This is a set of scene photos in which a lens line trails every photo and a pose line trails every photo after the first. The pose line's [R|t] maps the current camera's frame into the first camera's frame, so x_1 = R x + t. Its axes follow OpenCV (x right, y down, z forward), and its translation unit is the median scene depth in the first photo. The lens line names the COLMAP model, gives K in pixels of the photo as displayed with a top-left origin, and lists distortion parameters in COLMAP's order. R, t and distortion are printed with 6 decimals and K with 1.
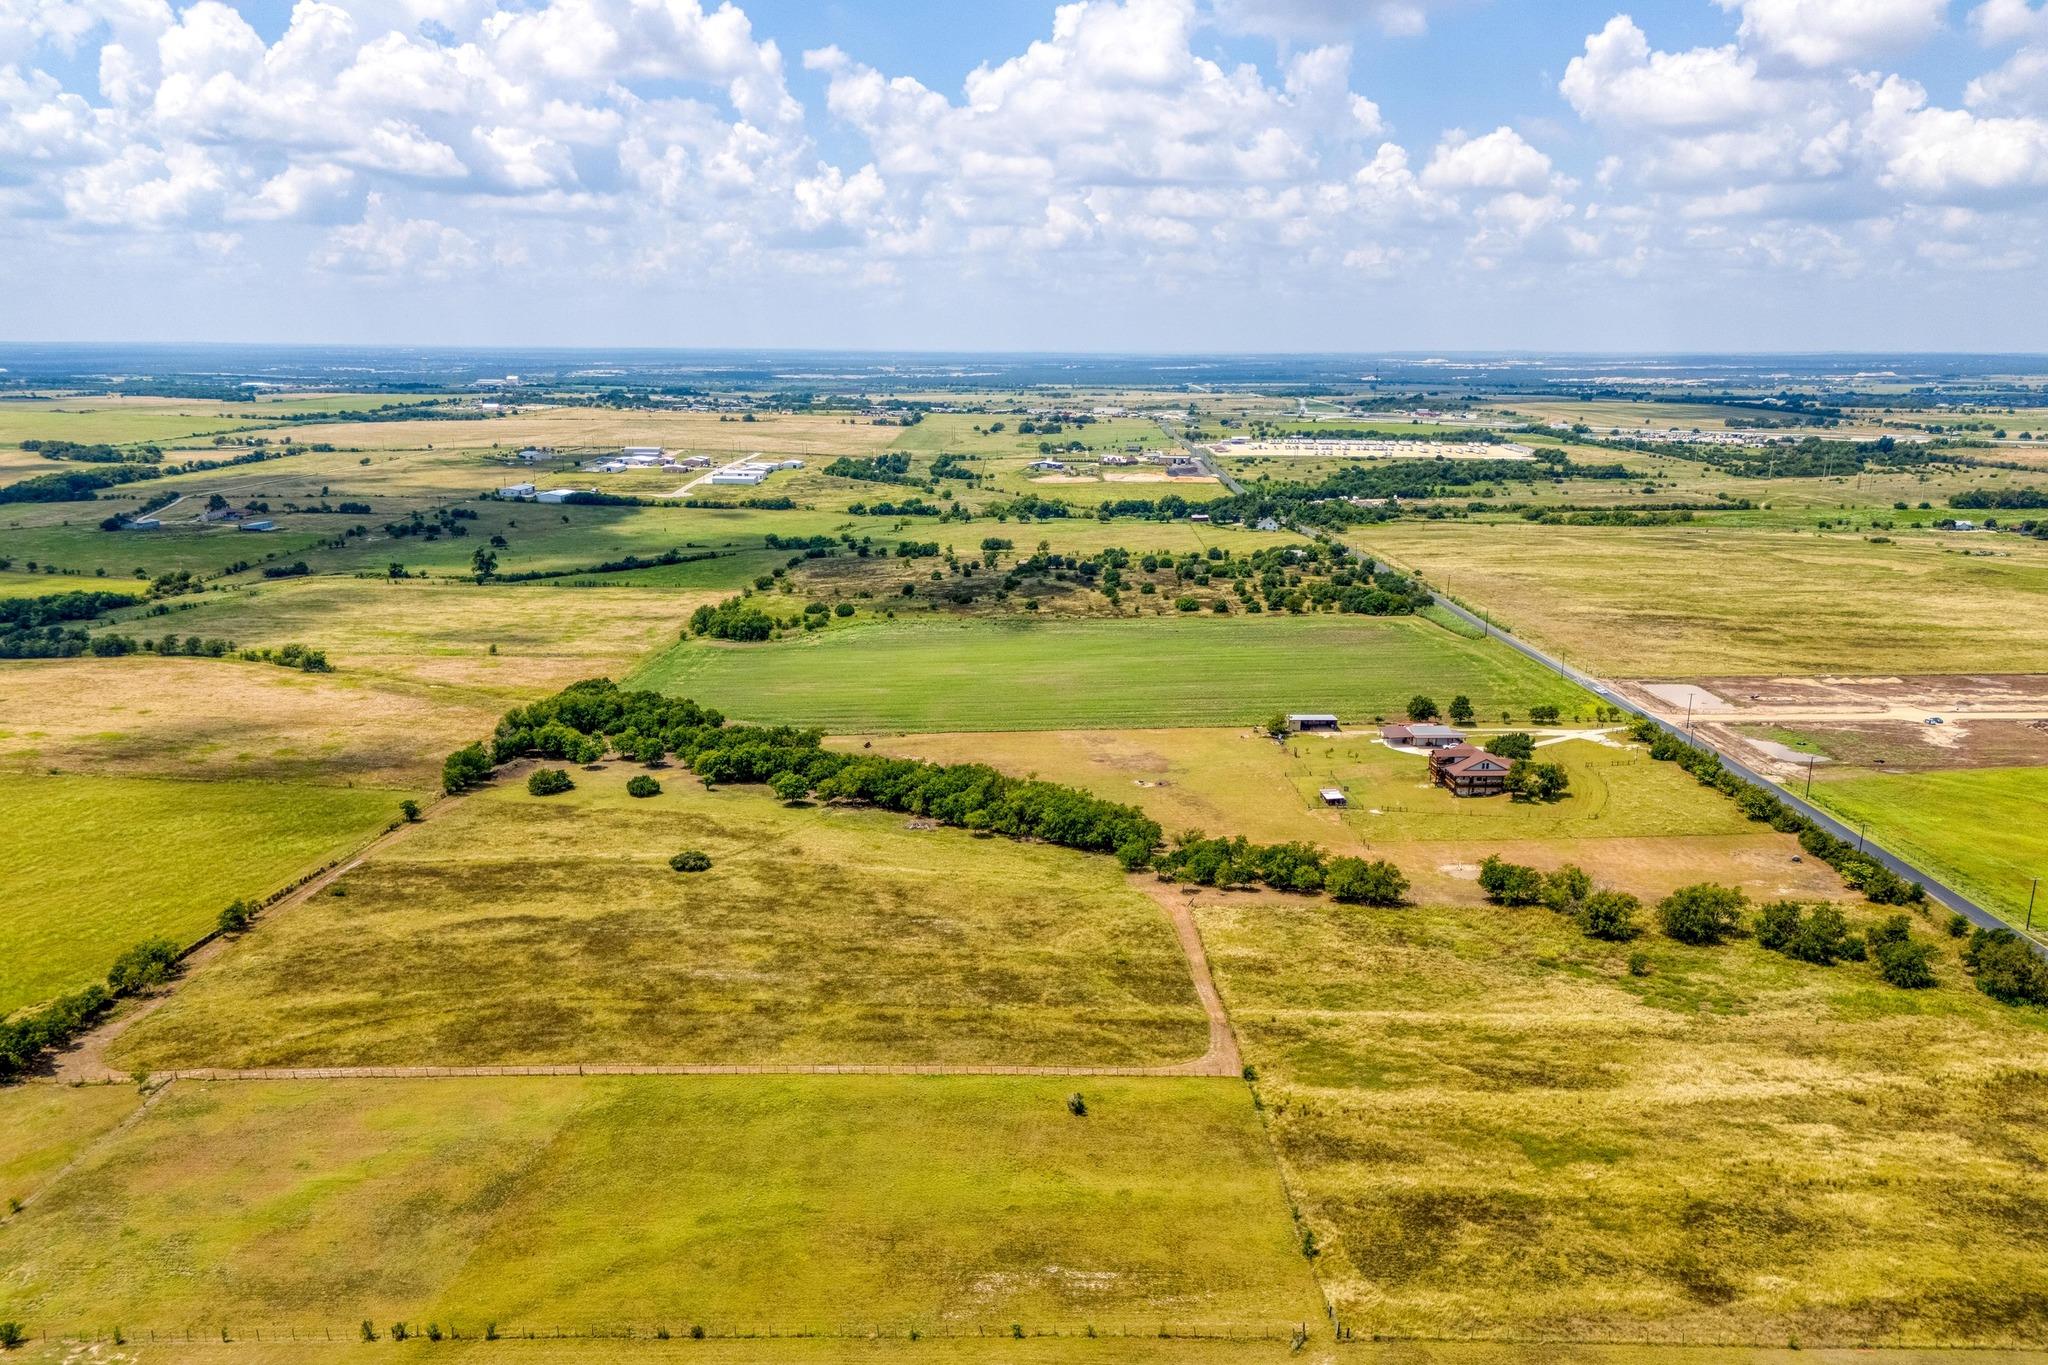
lens RADIAL K [[1501.4, 0, 1025.4], [0, 1501.4, 718.5], [0, 0, 1]] dist [0.070783, -0.063531]
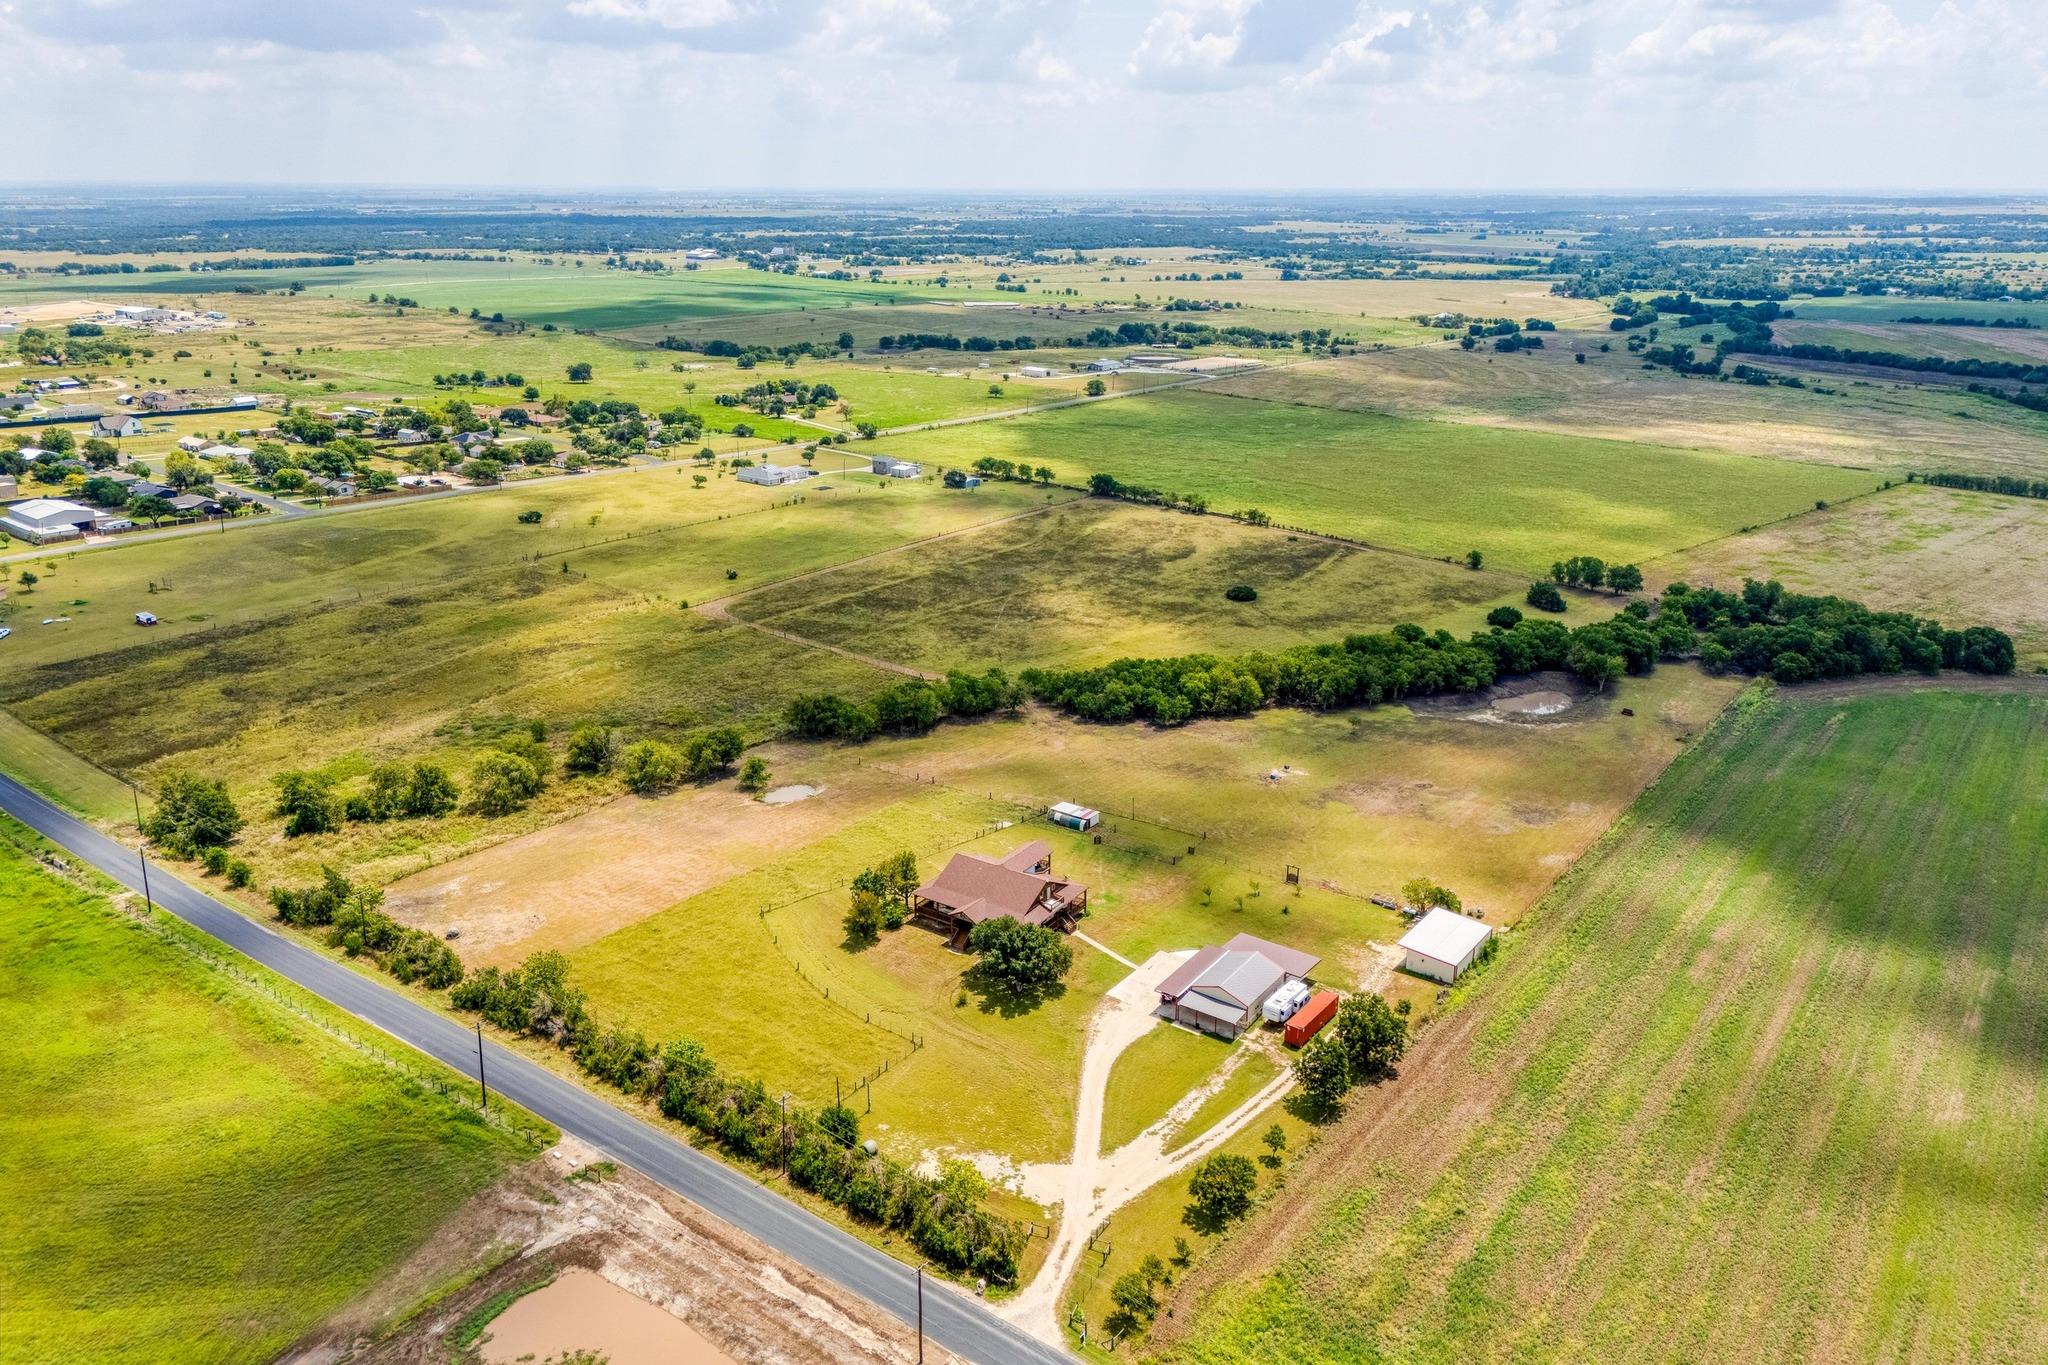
lens RADIAL K [[1501.4, 0, 1016.2], [0, 1501.4, 605.2], [0, 0, 1]] dist [0.070783, -0.063531]
pose [[-0.601370, 0.211154, -0.770564, 0.890728], [-0.199848, 0.894033, 0.400955, -0.374302], [0.773573, 0.395118, -0.495446, 1.550955]]
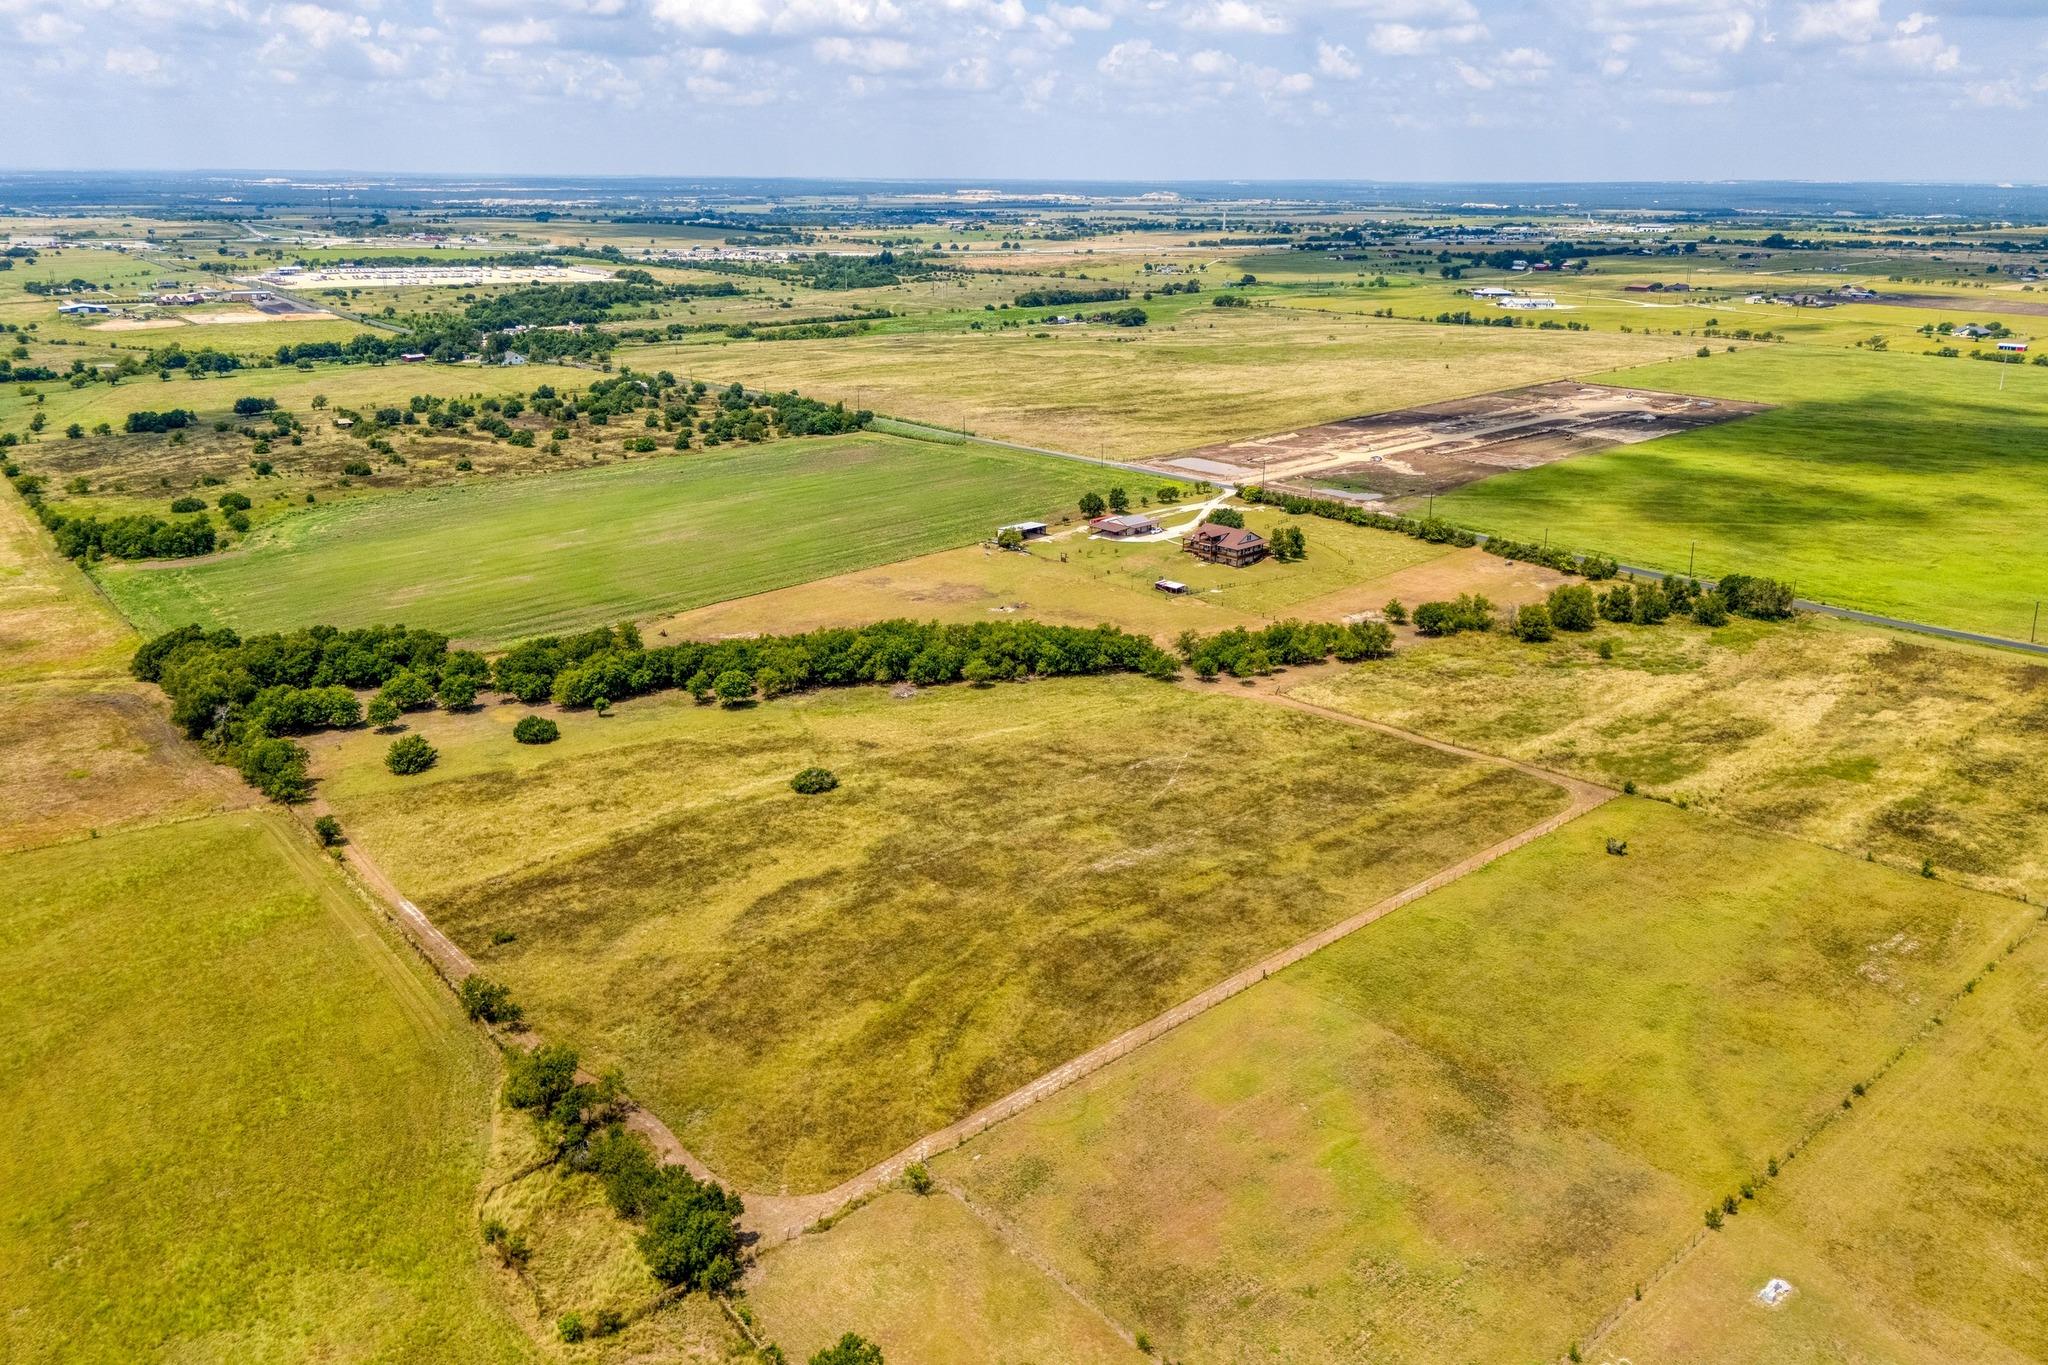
lens RADIAL K [[1501.4, 0, 1010.9], [0, 1501.4, 554.6], [0, 0, 1]] dist [0.070783, -0.063531]
pose [[0.754193, -0.162608, 0.636201, -0.693978], [0.156644, 0.985436, 0.066175, -0.074104], [-0.637696, 0.049748, 0.768680, 0.281207]]
